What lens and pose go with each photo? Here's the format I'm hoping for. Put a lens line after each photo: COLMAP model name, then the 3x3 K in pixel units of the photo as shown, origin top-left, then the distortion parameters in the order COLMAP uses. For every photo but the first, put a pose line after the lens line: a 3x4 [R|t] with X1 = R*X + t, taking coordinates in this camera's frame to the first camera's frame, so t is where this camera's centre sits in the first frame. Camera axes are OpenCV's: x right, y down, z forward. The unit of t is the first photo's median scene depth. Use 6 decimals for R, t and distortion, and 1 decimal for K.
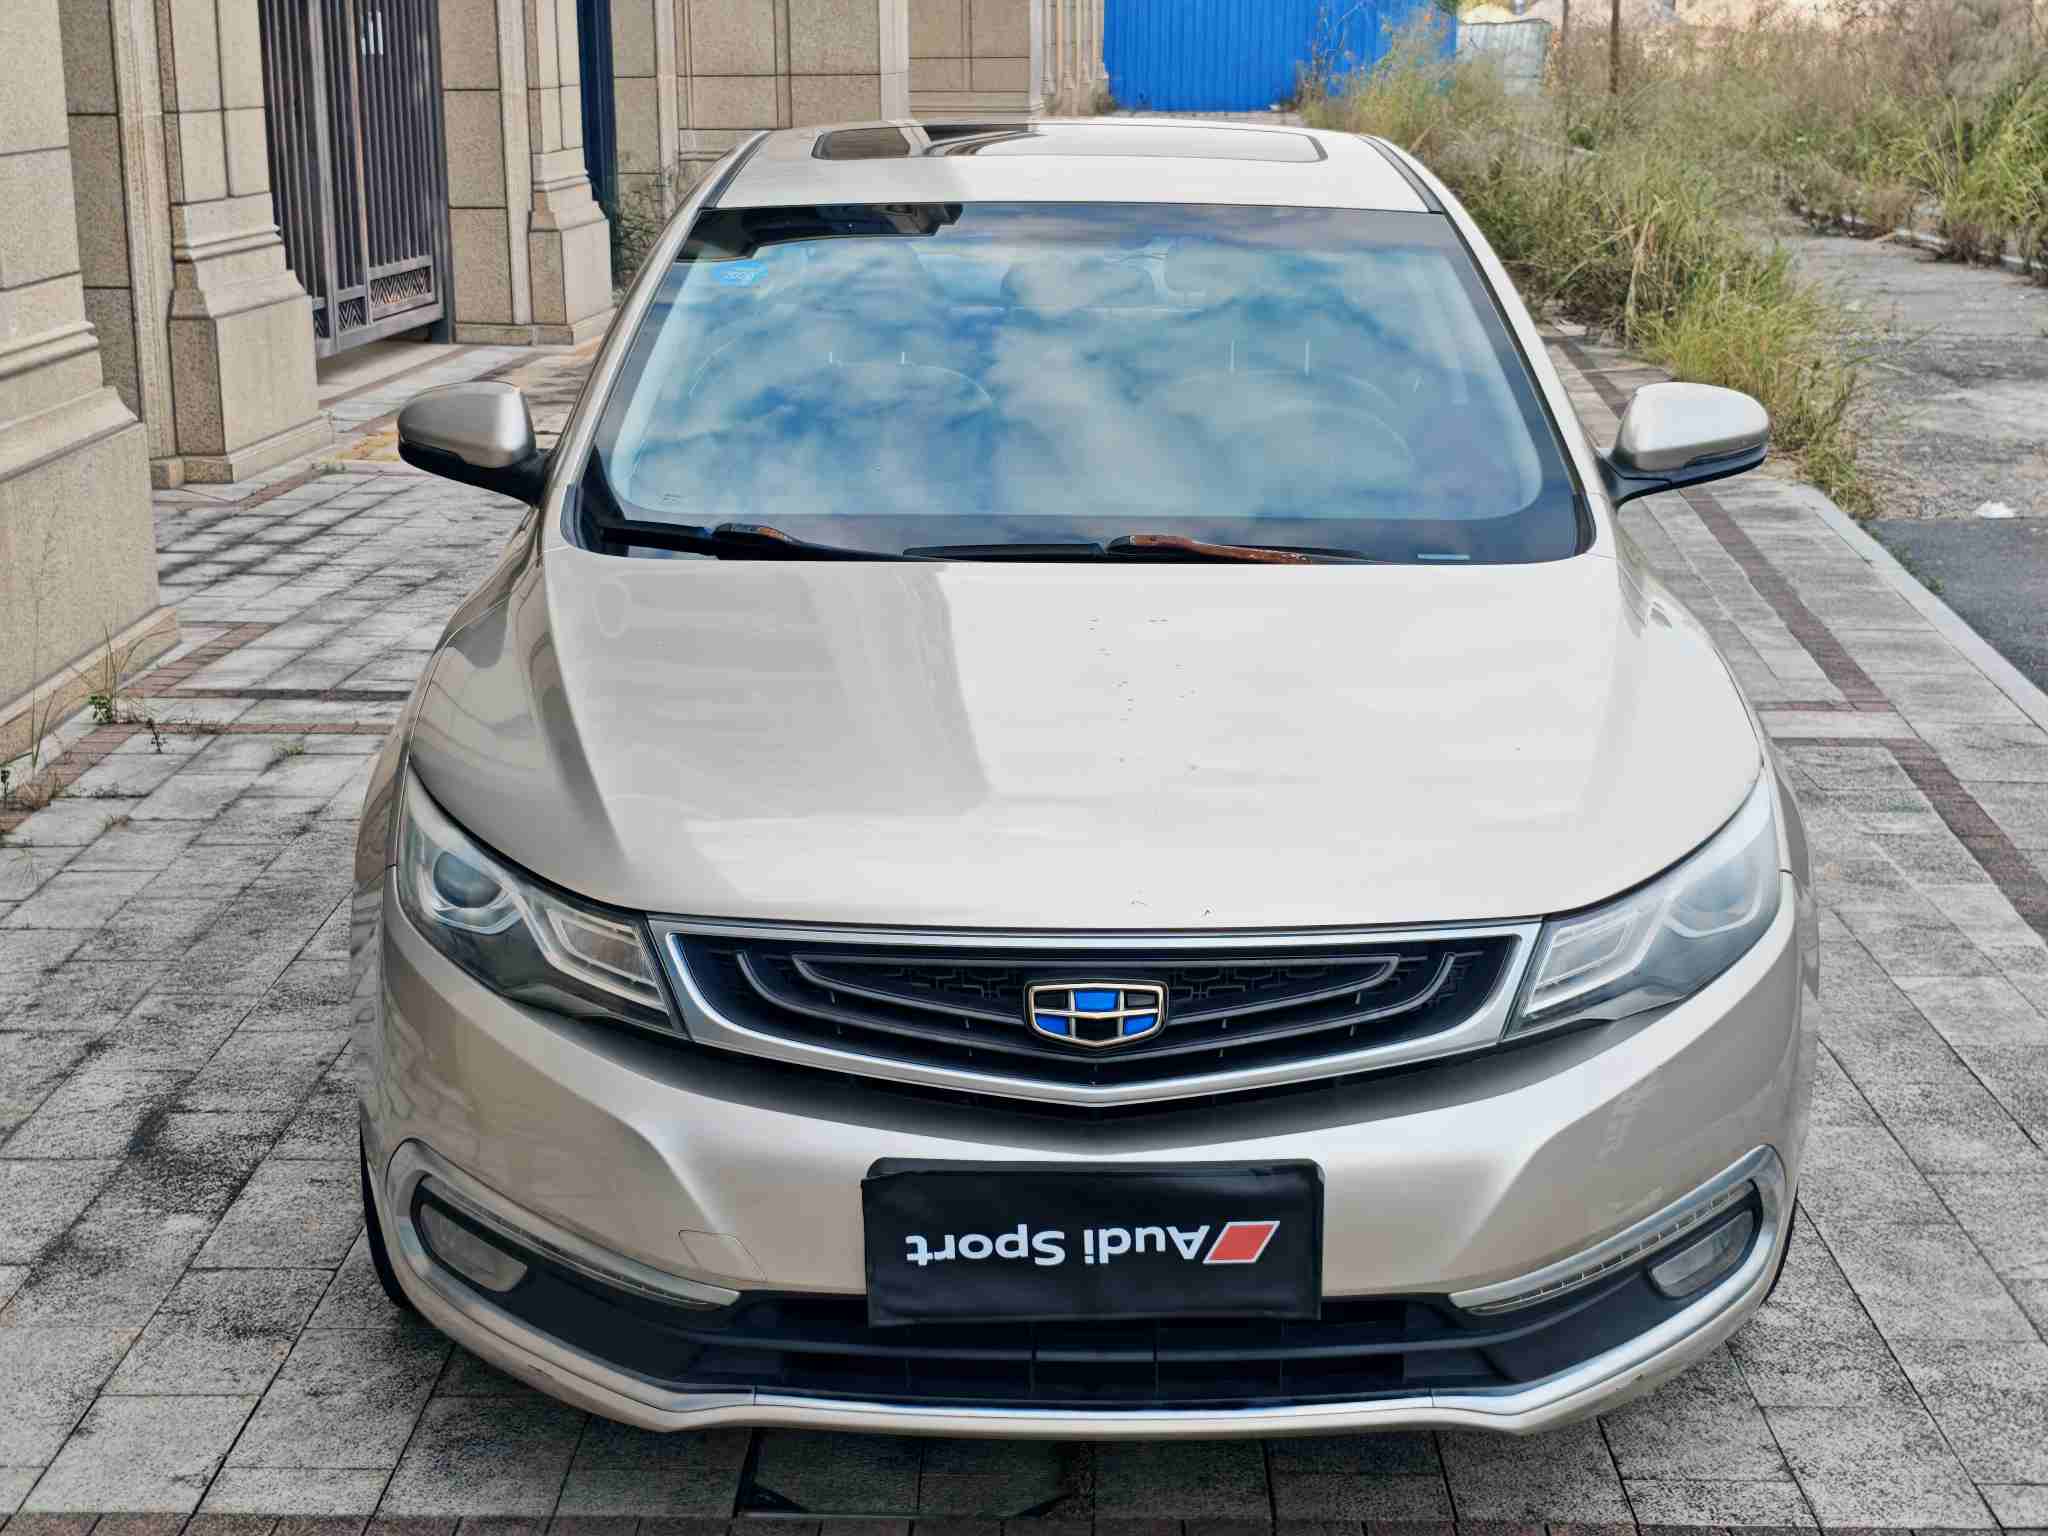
lens RADIAL K [[3173.3, 0, 1027.7], [0, 3173.3, 769.1], [0, 0, 1]] dist [0.149594, -0.447811]
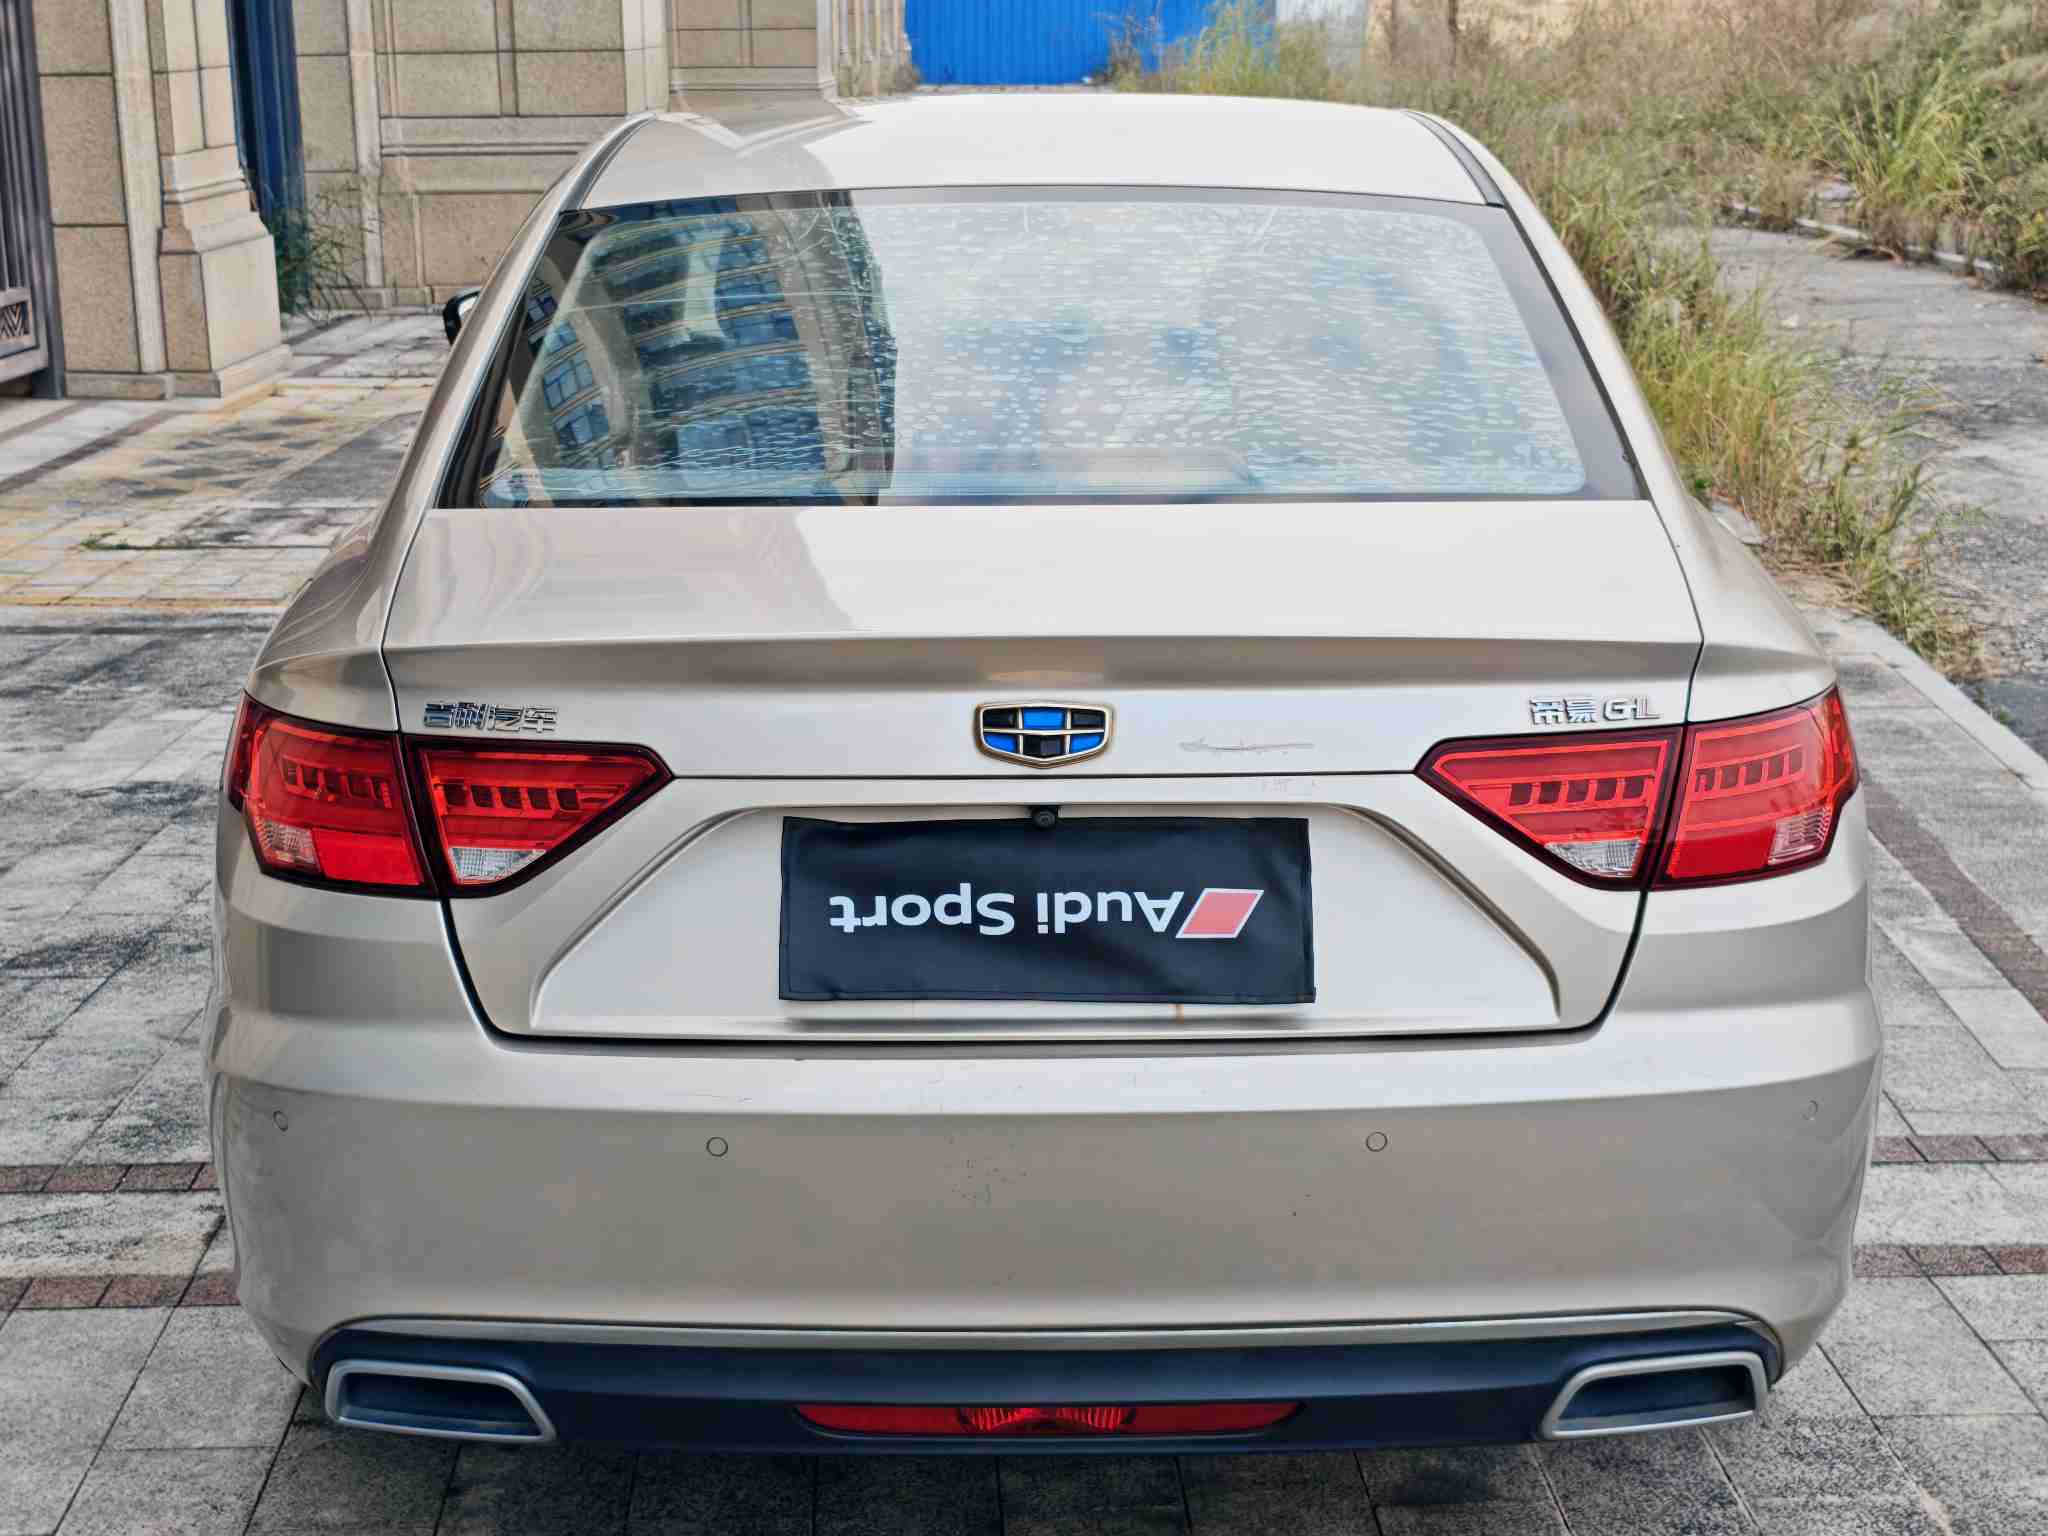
lens RADIAL K [[3144.2, 0, 994.2], [0, 3144.2, 765.9], [0, 0, 1]] dist [0.111589, -0.265170]
pose [[0.998805, -0.016639, 0.045957, 0.050817], [0.016164, 0.999812, 0.010691, -0.231134], [-0.046127, -0.009935, 0.998886, 1.028315]]
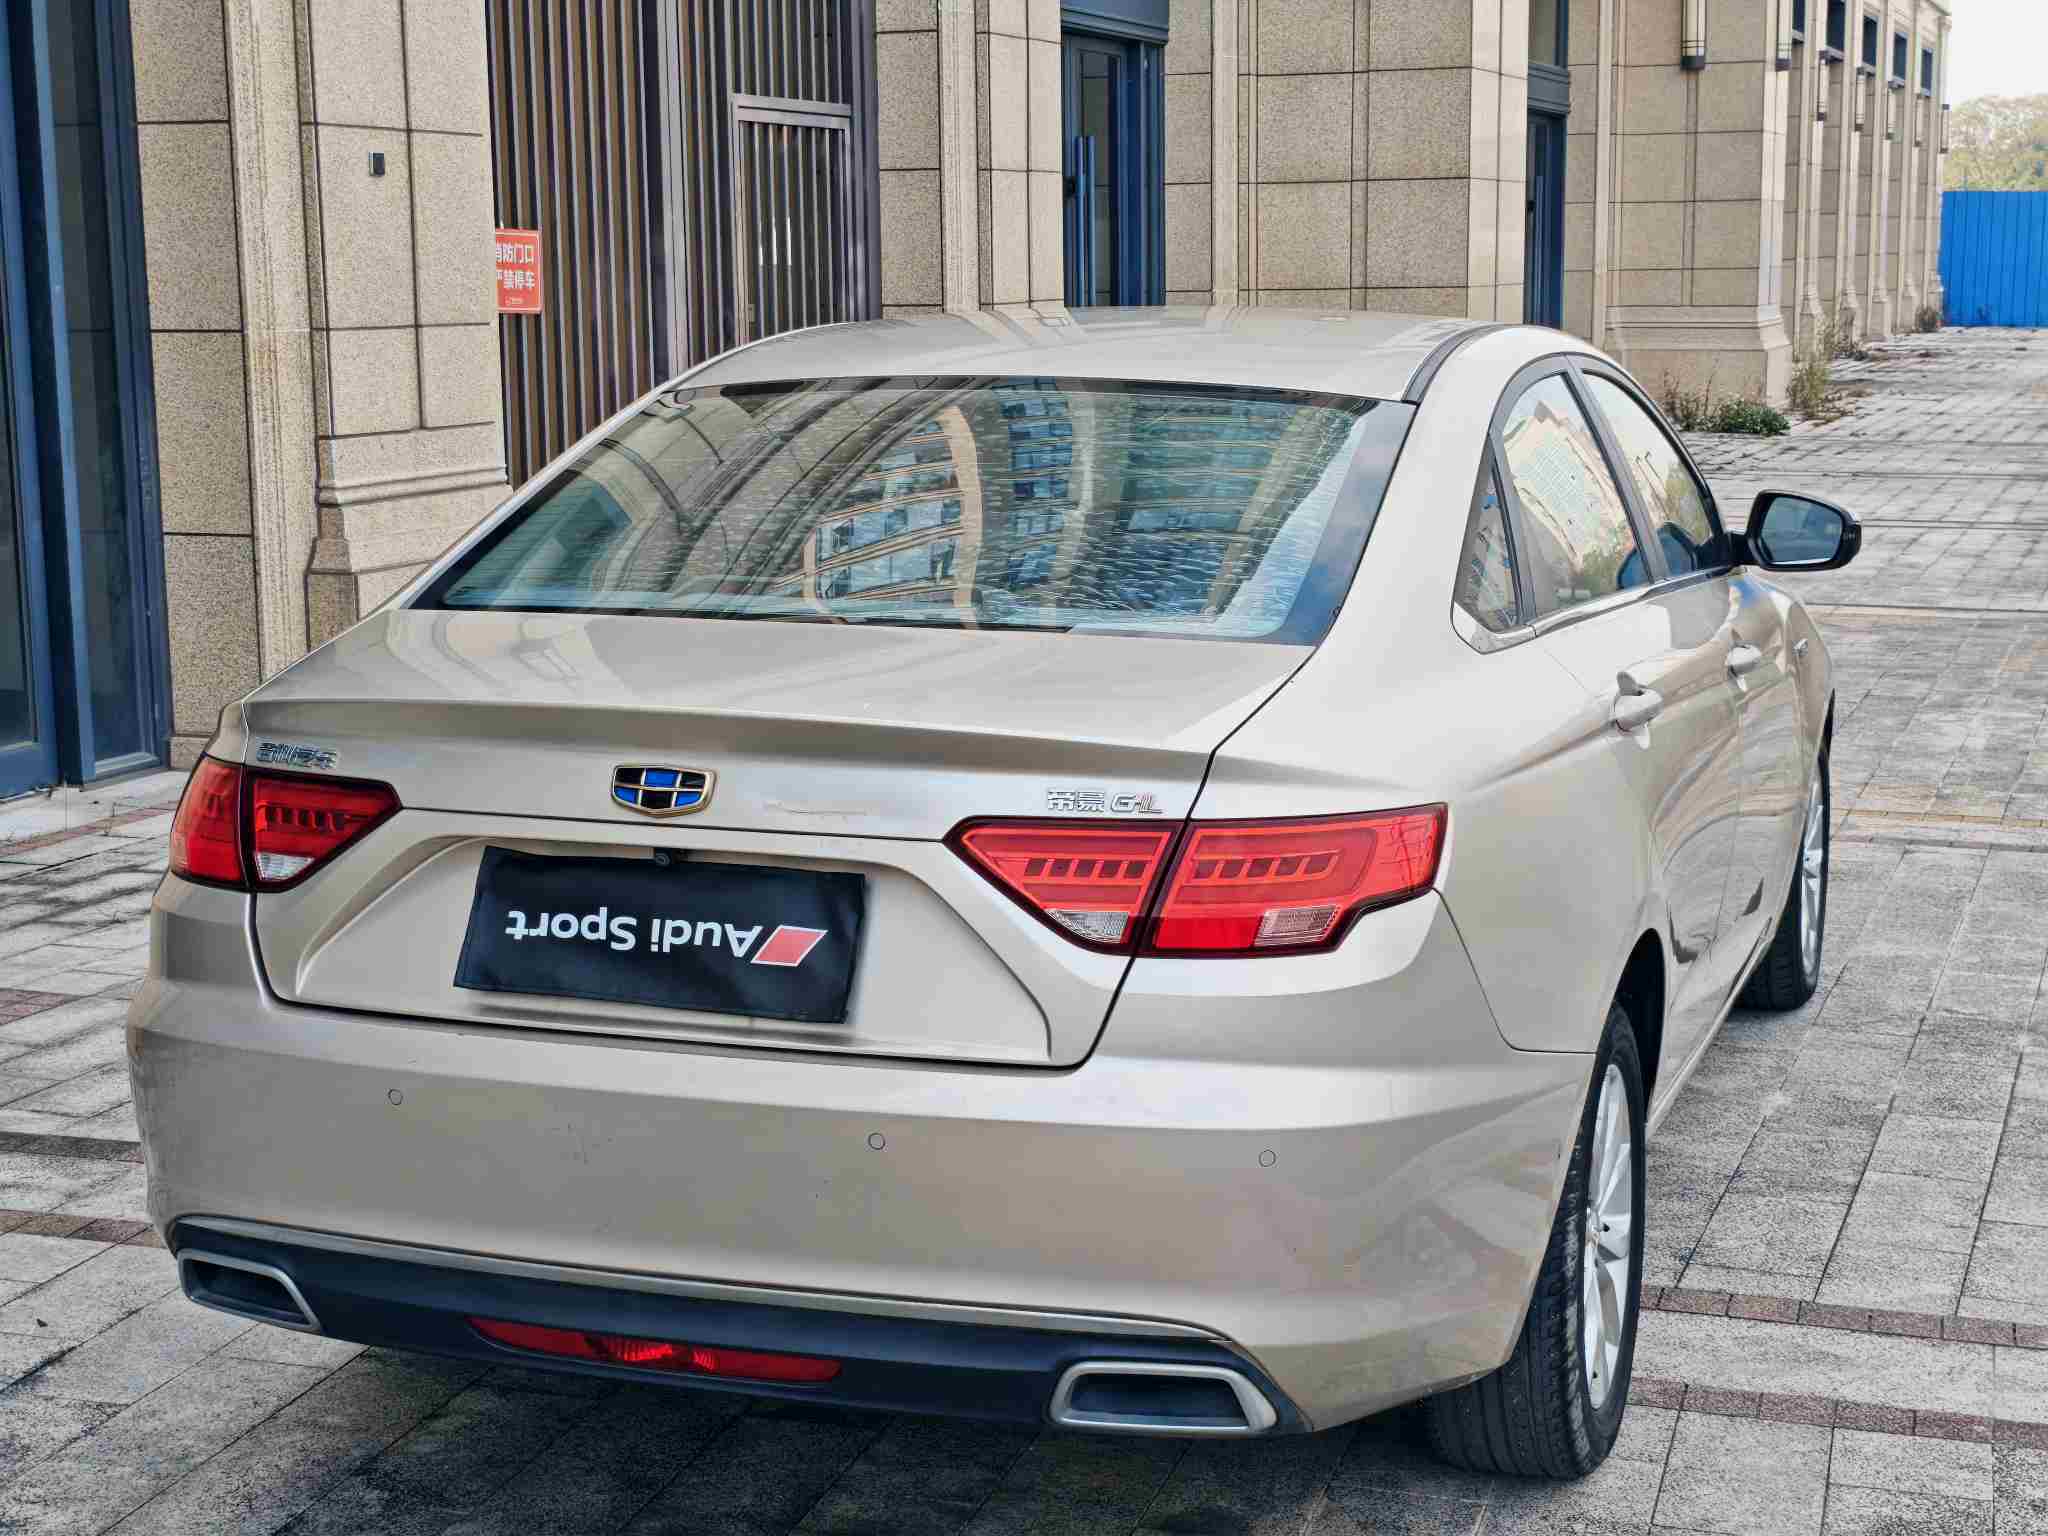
lens RADIAL K [[3142.0, 0, 1027.3], [0, 3142.0, 772.9], [0, 0, 1]] dist [0.115801, -0.175312]
pose [[0.959026, 0.045041, -0.279717, 0.492981], [-0.062479, 0.996599, -0.053736, -0.189544], [0.276345, 0.069010, 0.958578, 0.897873]]
